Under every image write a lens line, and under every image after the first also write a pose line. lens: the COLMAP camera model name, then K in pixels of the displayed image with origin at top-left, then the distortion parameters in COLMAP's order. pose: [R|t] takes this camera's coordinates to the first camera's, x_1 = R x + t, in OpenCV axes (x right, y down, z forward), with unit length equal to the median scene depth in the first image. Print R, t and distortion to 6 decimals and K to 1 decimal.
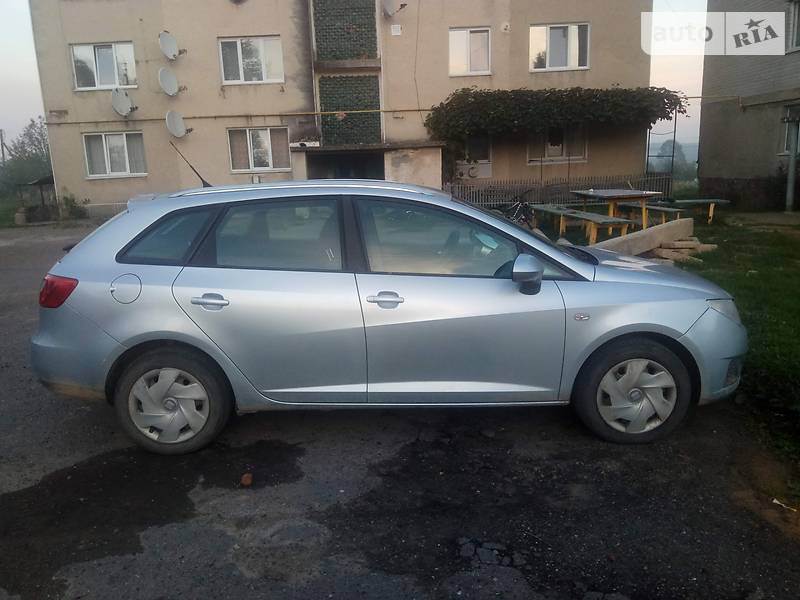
lens RADIAL K [[650.4, 0, 398.1], [0, 650.4, 298.8], [0, 0, 1]] dist [0.022959, -0.026432]
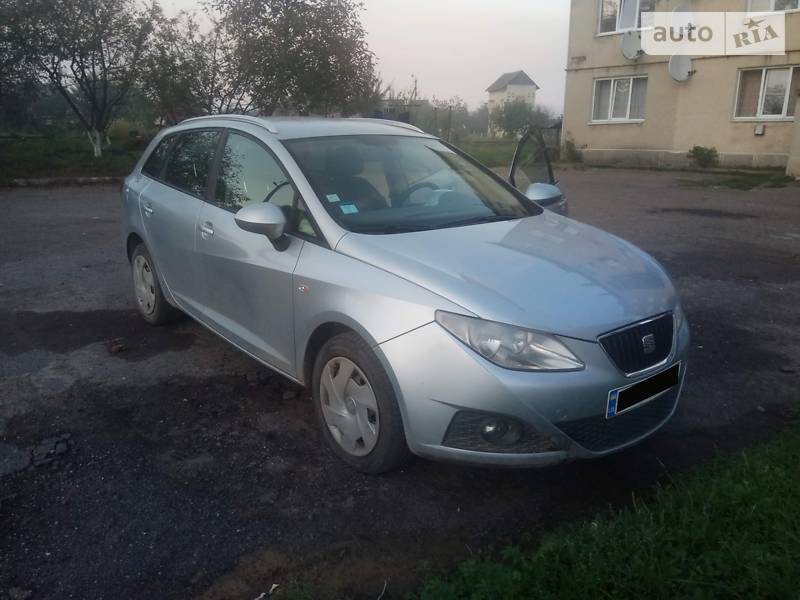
lens RADIAL K [[650.4, 0, 399.5], [0, 650.4, 306.2], [0, 0, 1]] dist [0.022959, -0.026432]
pose [[0.605749, 0.242145, -0.757914, 0.204364], [-0.177454, 0.969687, 0.167977, -0.022539], [0.775615, 0.032744, 0.630357, 0.119486]]
